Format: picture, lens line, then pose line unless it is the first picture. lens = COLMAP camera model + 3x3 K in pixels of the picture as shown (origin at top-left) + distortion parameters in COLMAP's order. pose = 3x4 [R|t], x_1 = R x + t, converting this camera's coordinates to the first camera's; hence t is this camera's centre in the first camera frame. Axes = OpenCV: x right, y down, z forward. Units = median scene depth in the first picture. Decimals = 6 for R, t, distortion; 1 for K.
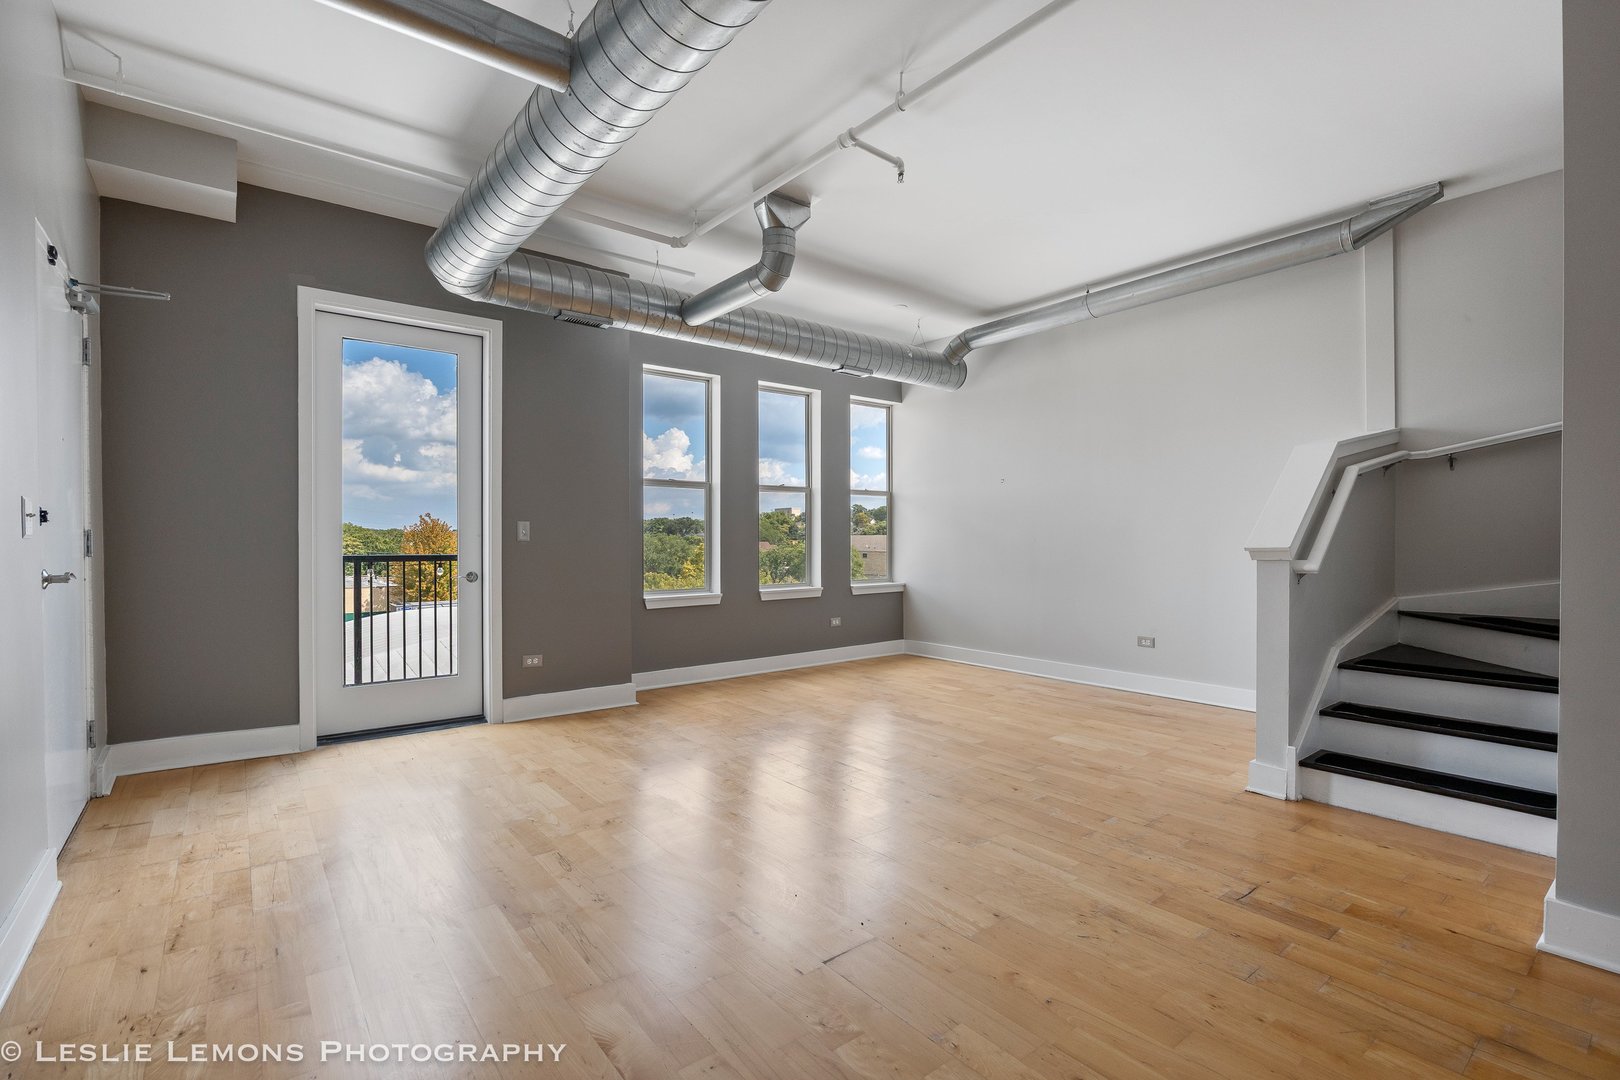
lens RADIAL K [[626.9, 0, 810.0], [0, 626.9, 540.0], [0, 0, 1]] dist [-0.000056, 0.000022]
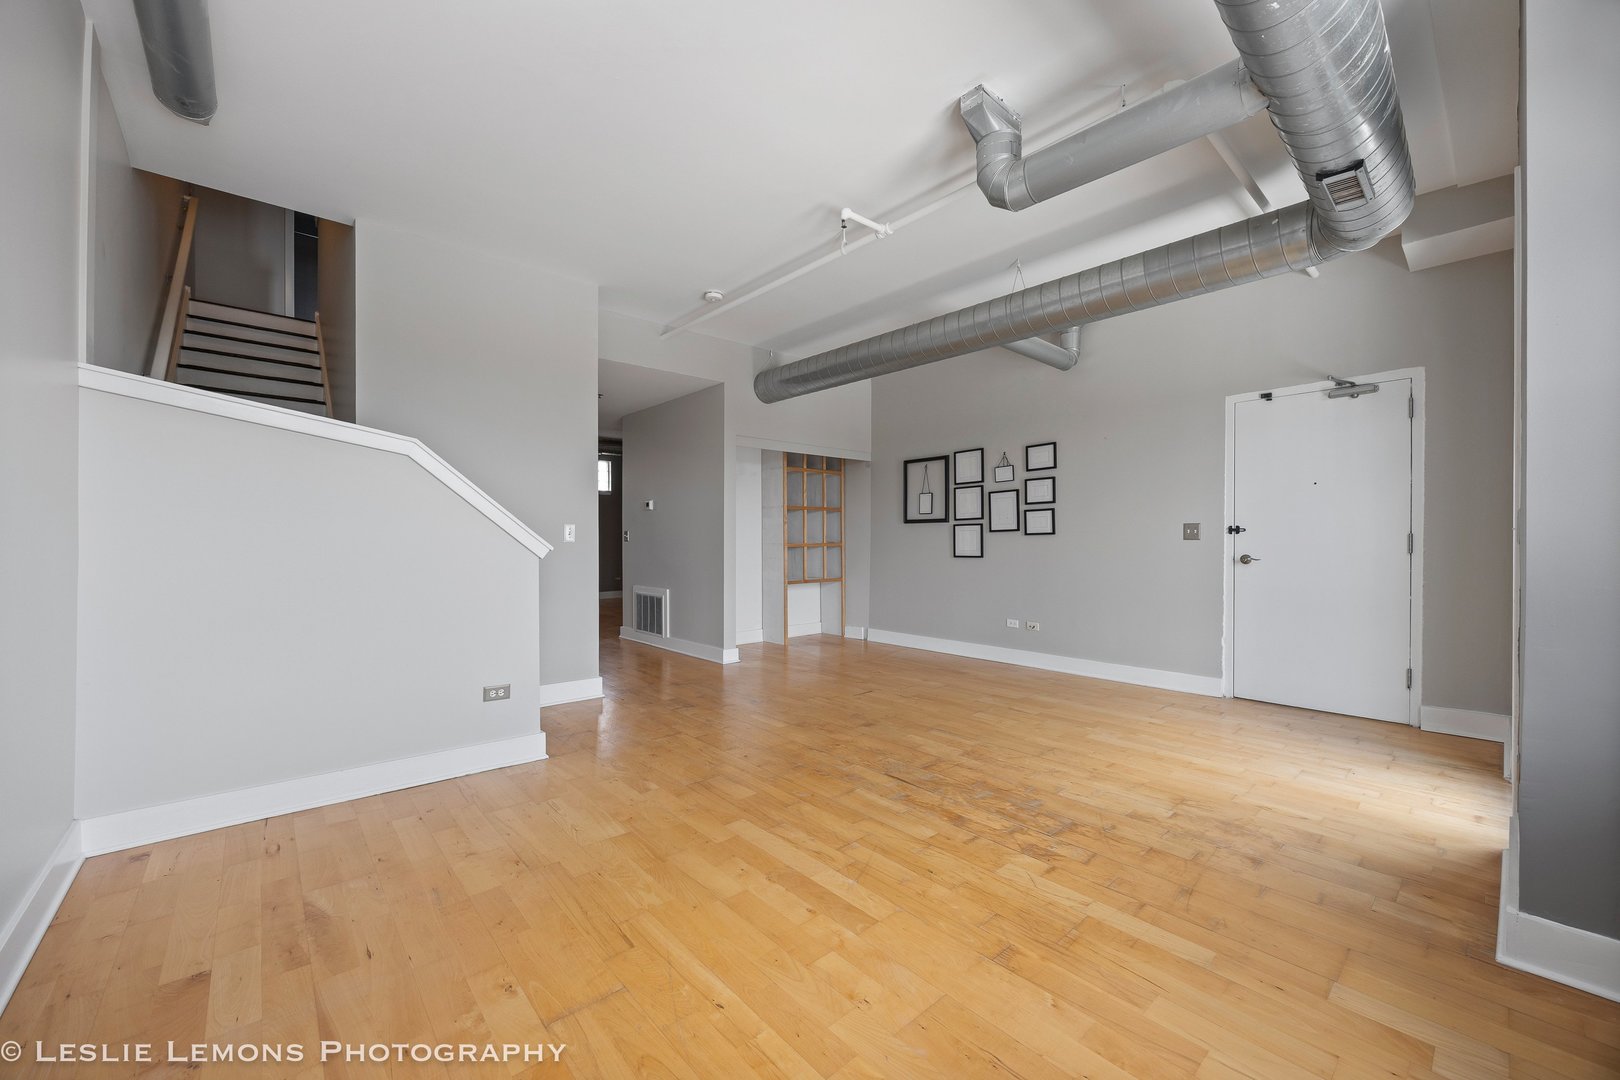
lens RADIAL K [[626.9, 0, 810.0], [0, 626.9, 540.0], [0, 0, 1]] dist [-0.000056, 0.000022]
pose [[-0.996414, -0.001815, -0.084595, 0.282588], [-0.001886, 0.999998, 0.000751, -0.003567], [0.084593, 0.000908, -0.996415, 1.989505]]
